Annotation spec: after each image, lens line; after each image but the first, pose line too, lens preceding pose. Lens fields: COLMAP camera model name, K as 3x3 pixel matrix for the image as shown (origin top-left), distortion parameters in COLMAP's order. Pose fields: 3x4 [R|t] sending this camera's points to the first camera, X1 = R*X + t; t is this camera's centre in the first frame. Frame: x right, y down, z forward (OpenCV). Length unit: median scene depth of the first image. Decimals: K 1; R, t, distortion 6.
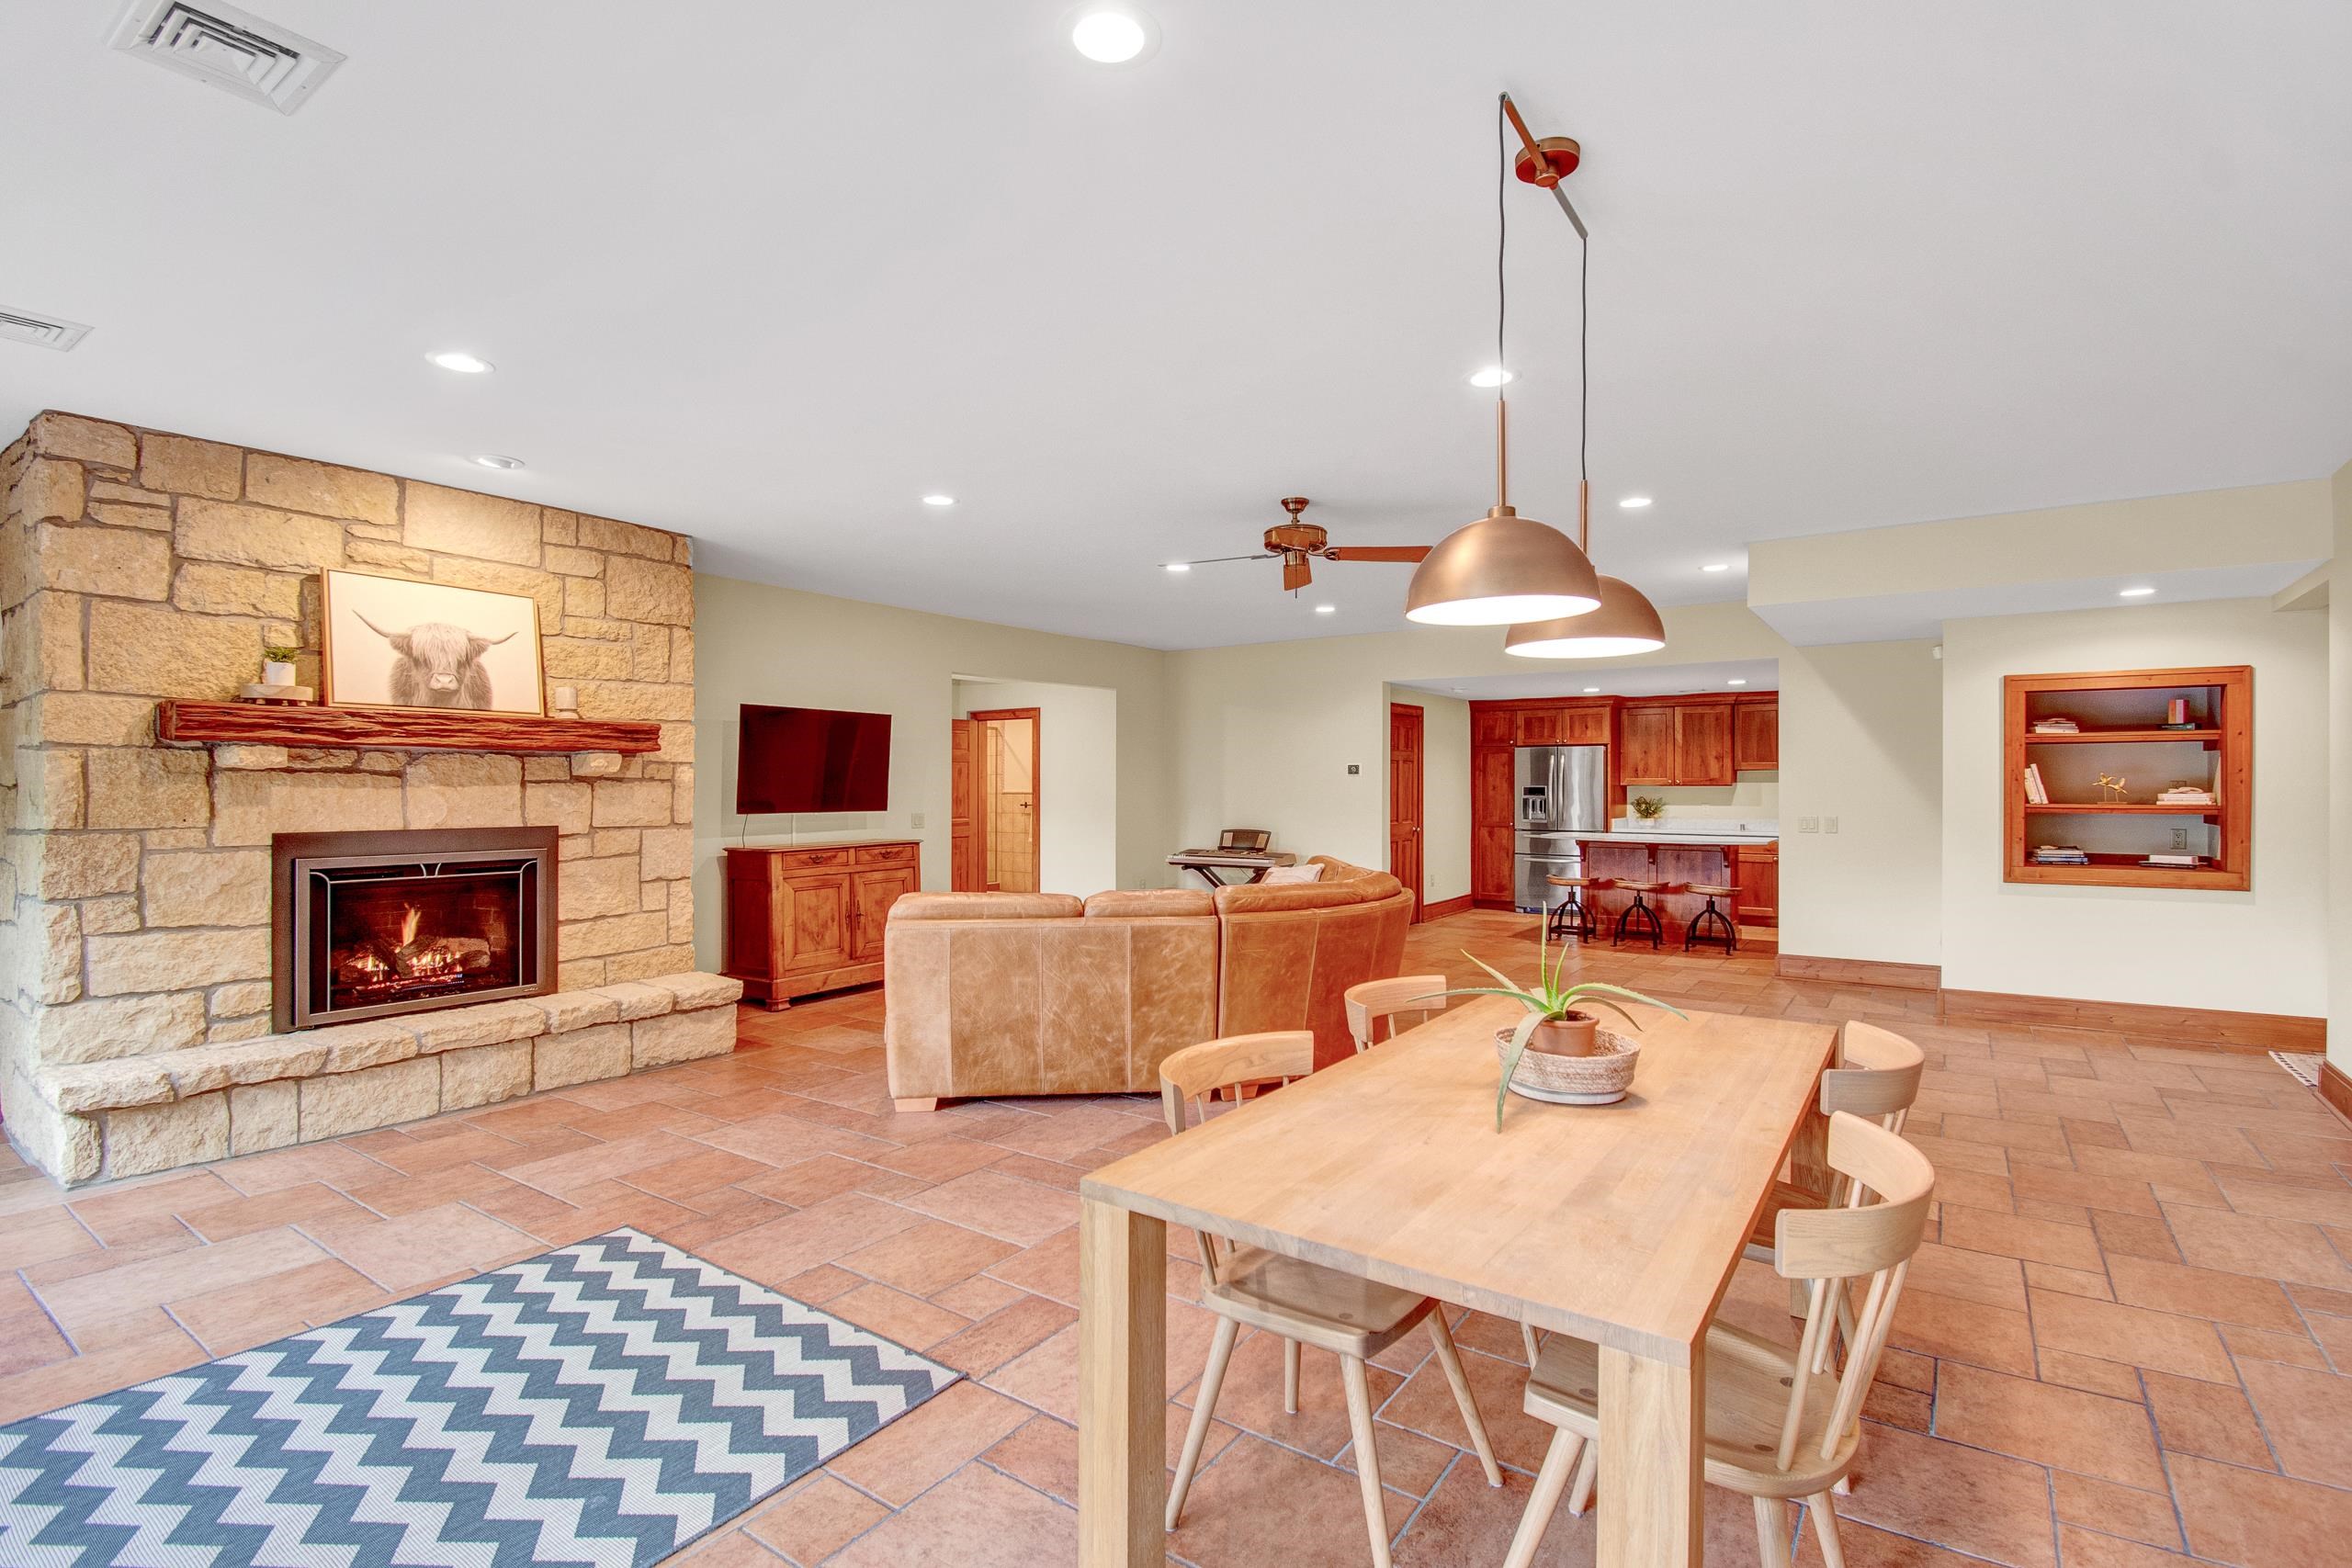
lens RADIAL K [[1084.3, 0, 1188.9], [0, 1084.3, 787.9], [0, 0, 1]] dist [-0.014316, -0.001147]
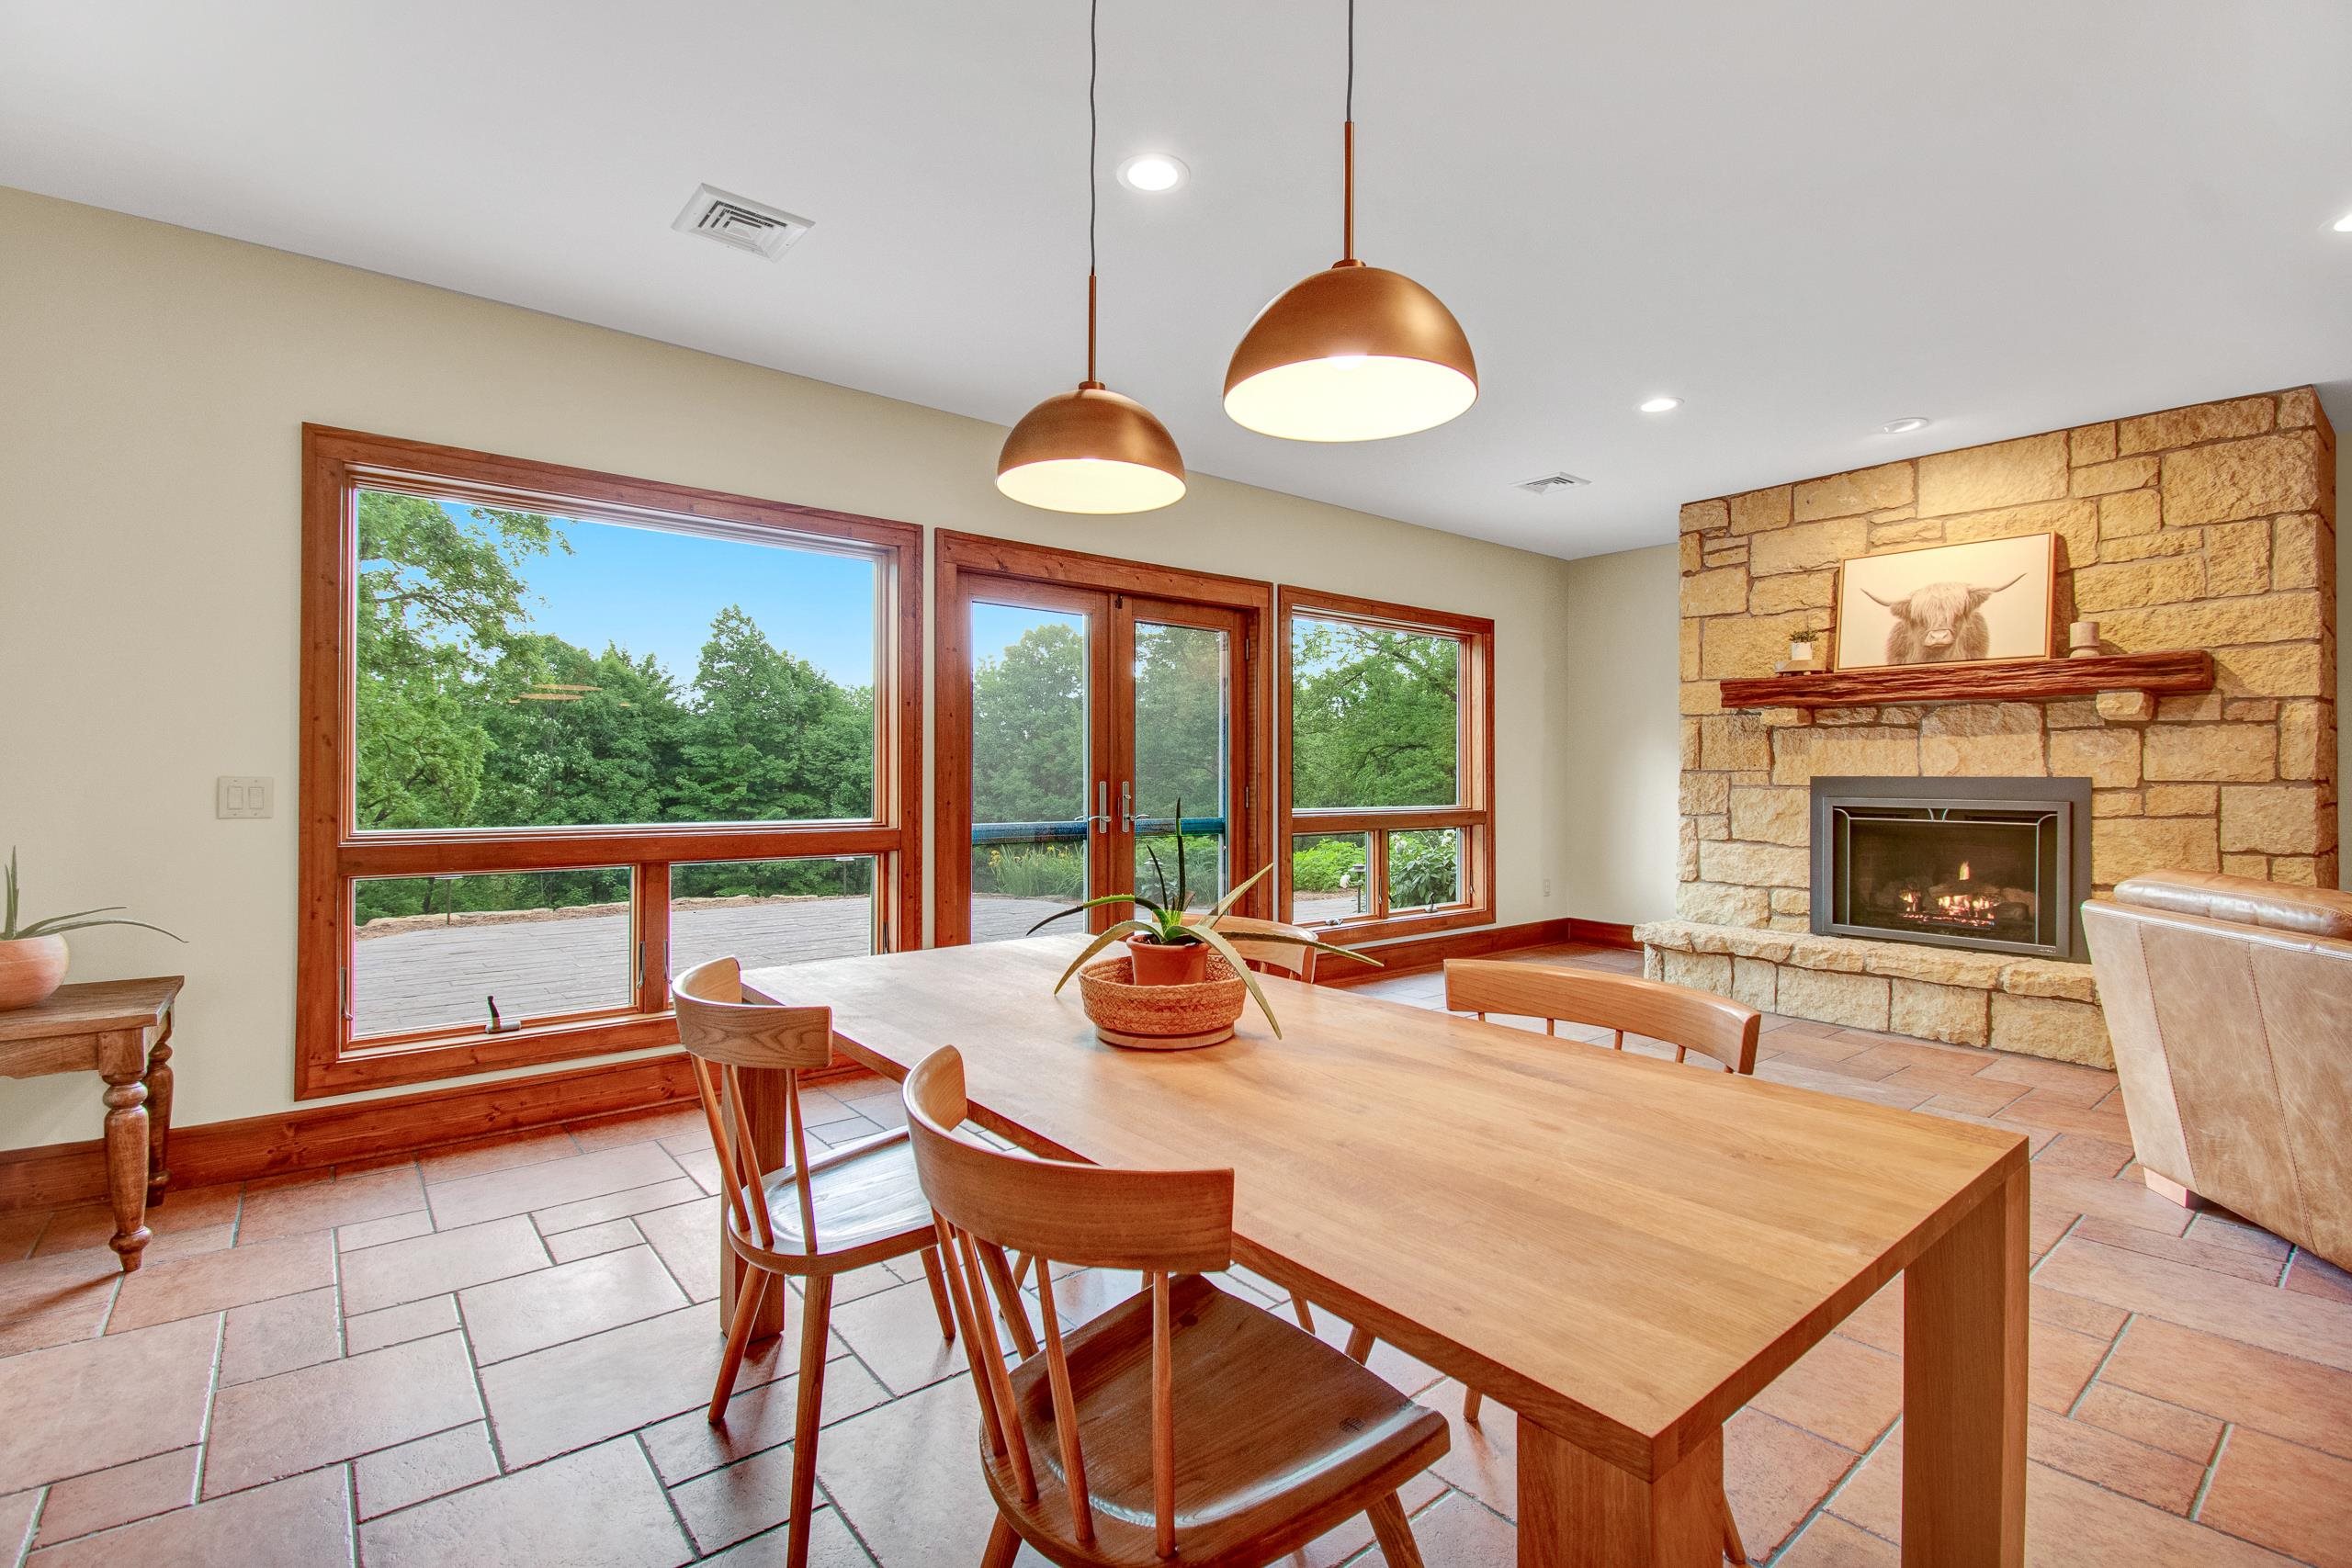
lens RADIAL K [[1084.3, 0, 1181.7], [0, 1084.3, 778.0], [0, 0, 1]] dist [-0.014316, -0.001147]
pose [[-0.282888, 0.001898, -0.959151, 0.548956], [-0.002111, 0.999994, 0.002601, 0.039489], [0.959151, 0.002761, -0.282883, 0.595330]]
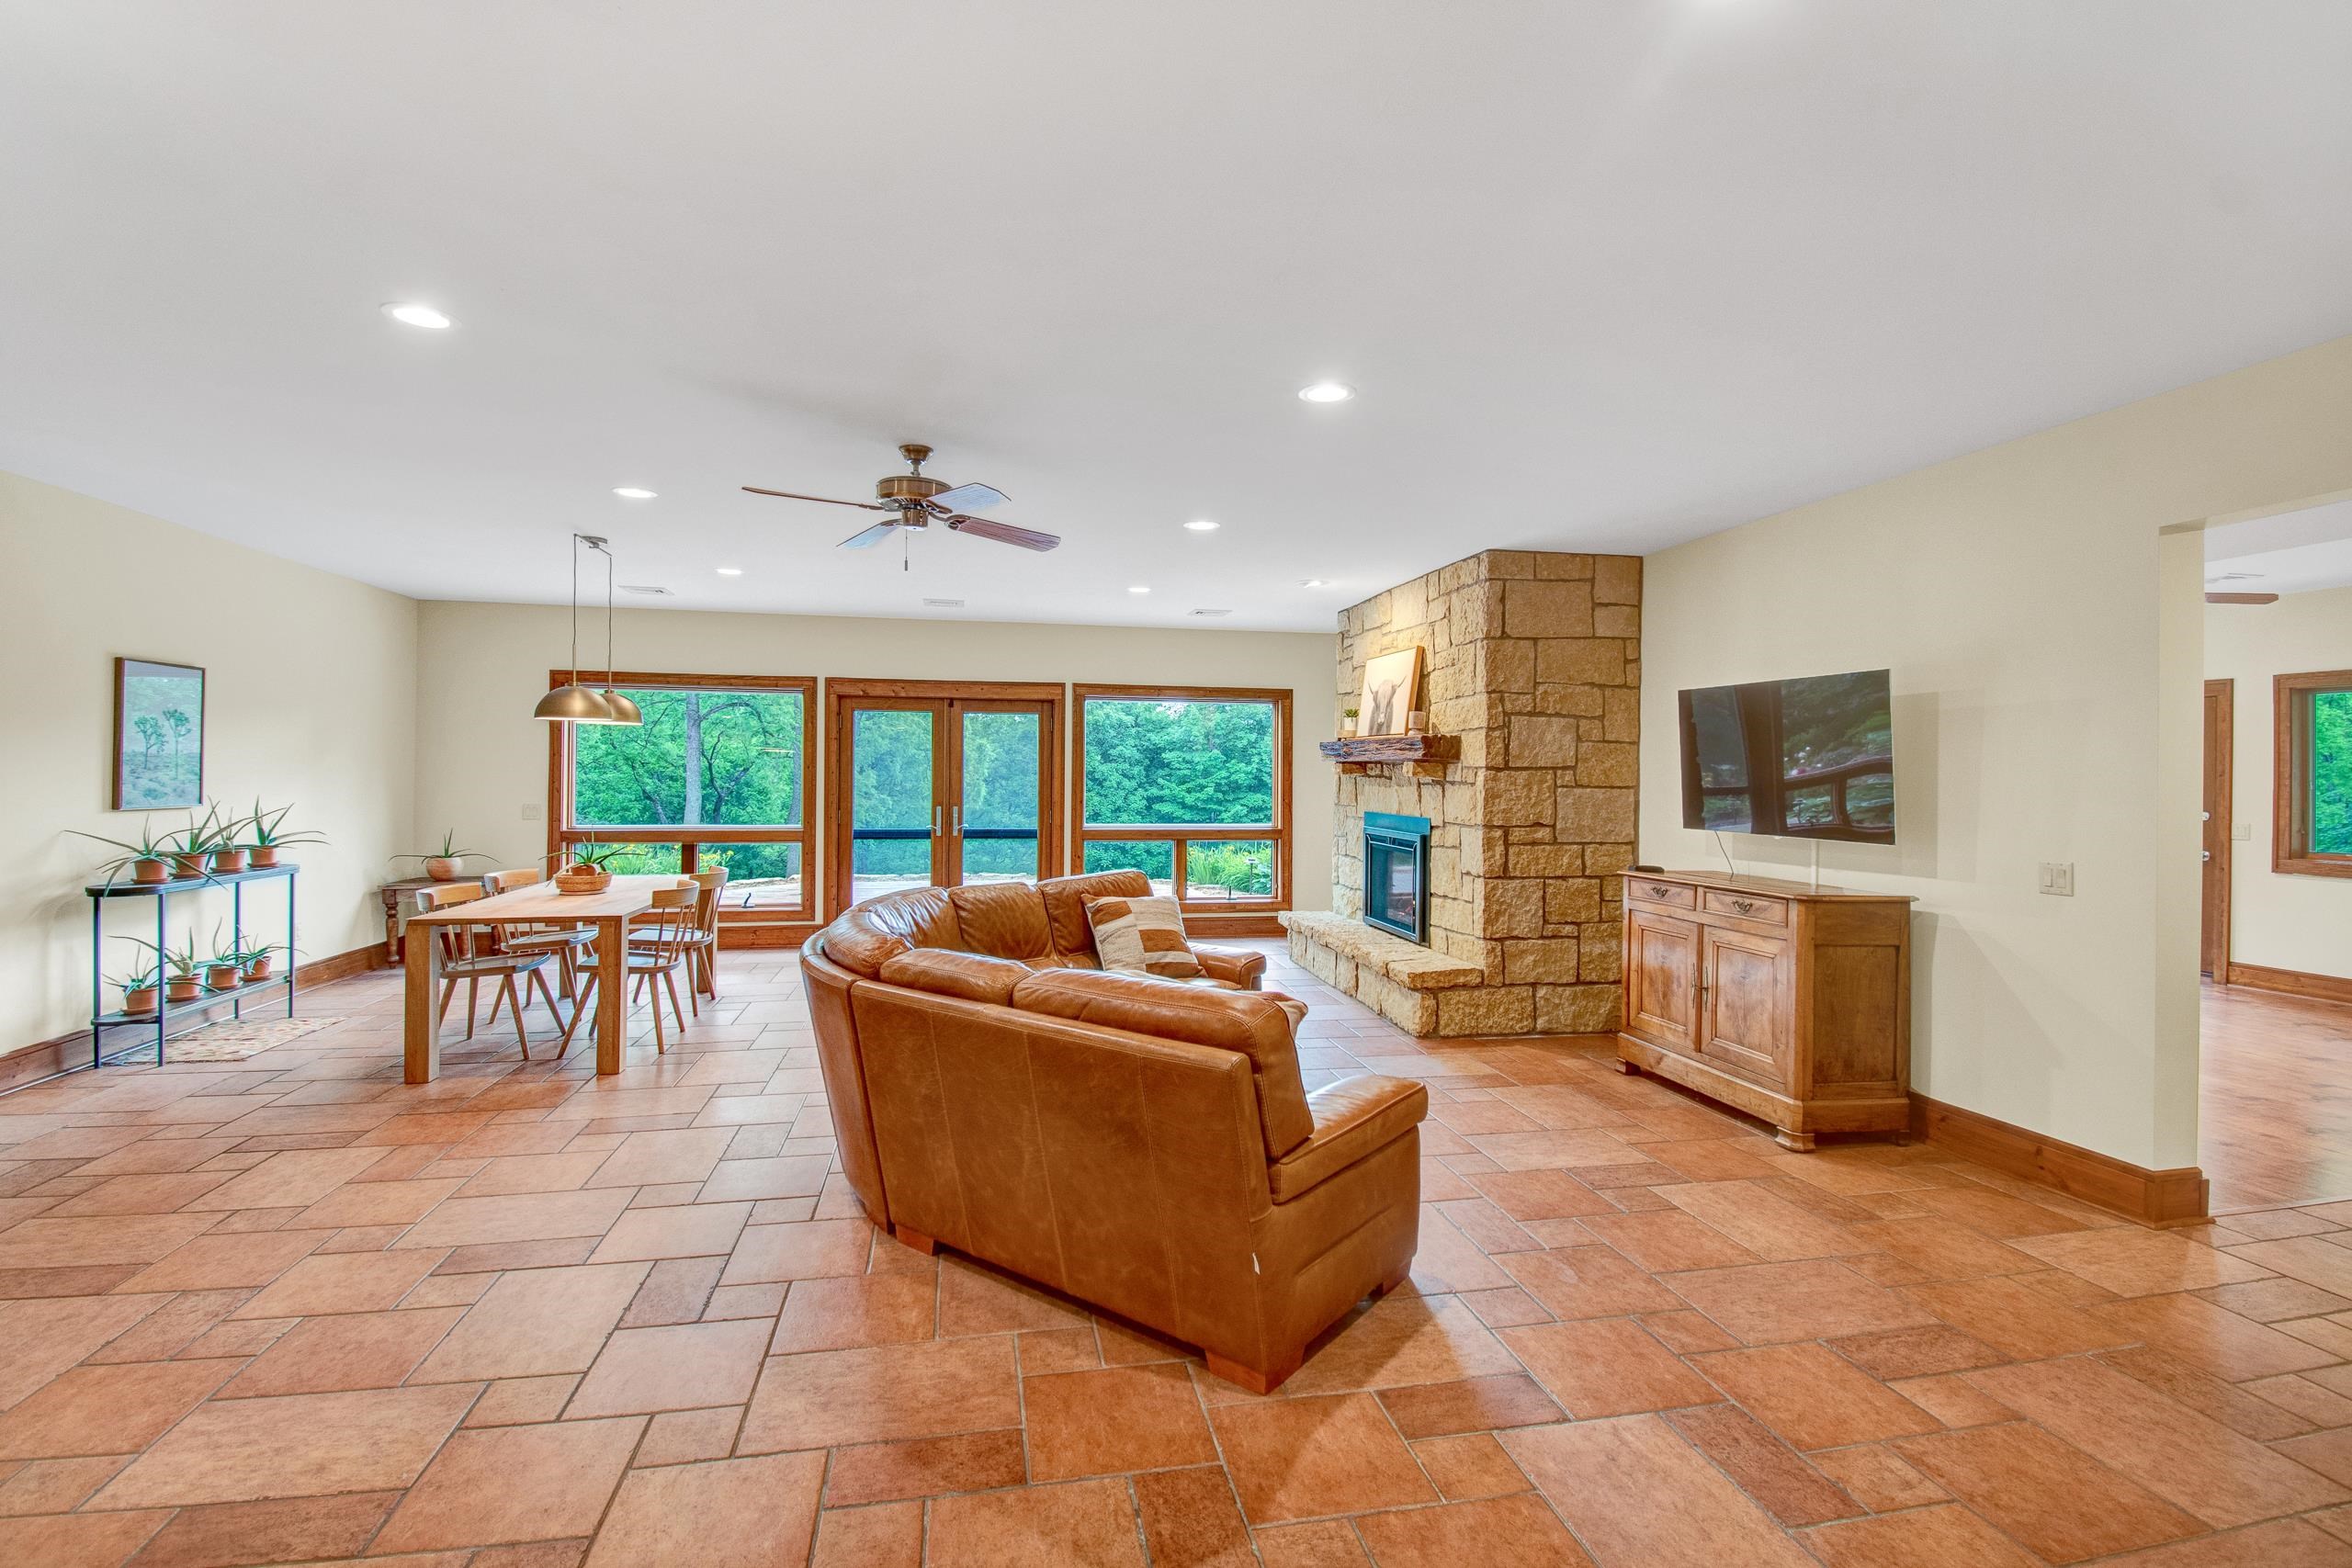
lens RADIAL K [[1084.3, 0, 1172.8], [0, 1084.3, 775.8], [0, 0, 1]] dist [-0.014316, -0.001147]
pose [[-0.699174, -0.002519, -0.714947, 0.620395], [-0.007494, 0.999965, 0.003806, -0.020492], [0.714912, 0.008019, -0.699168, 1.896277]]
